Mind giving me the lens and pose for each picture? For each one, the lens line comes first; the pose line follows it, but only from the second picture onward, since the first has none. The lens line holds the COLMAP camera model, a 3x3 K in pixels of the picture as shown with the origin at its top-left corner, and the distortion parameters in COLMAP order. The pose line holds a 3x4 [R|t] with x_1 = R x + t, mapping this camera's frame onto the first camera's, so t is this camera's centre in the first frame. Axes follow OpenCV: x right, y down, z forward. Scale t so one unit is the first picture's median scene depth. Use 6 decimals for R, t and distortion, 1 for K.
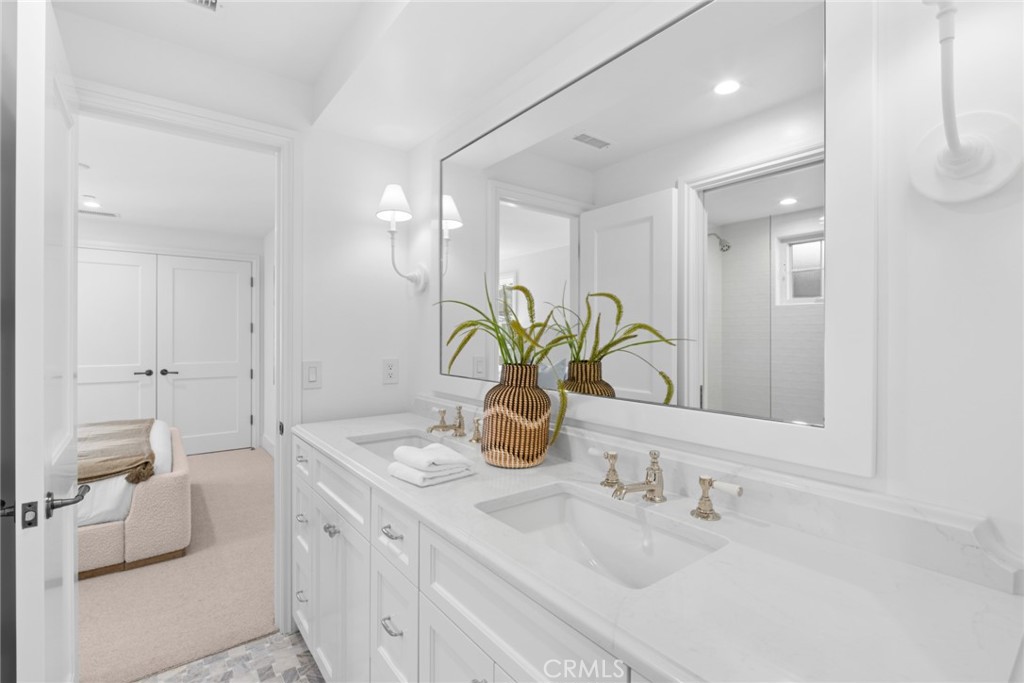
lens RADIAL K [[473.6, 0, 511.0], [0, 473.6, 339.9], [0, 0, 1]] dist [0.002600, 0.001263]
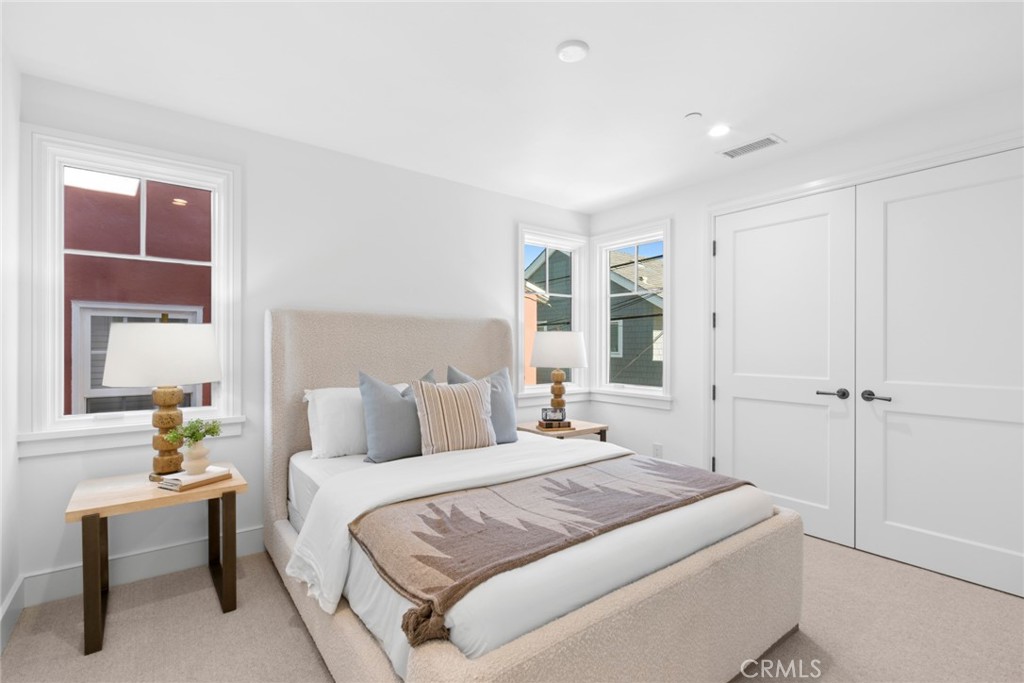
lens RADIAL K [[473.6, 0, 510.0], [0, 473.6, 342.0], [0, 0, 1]] dist [0.002600, 0.001263]
pose [[-0.003487, -0.000155, -0.999994, -0.180540], [-0.002164, 0.999998, -0.000147, 0.006604], [0.999992, 0.002164, -0.003487, 0.590188]]
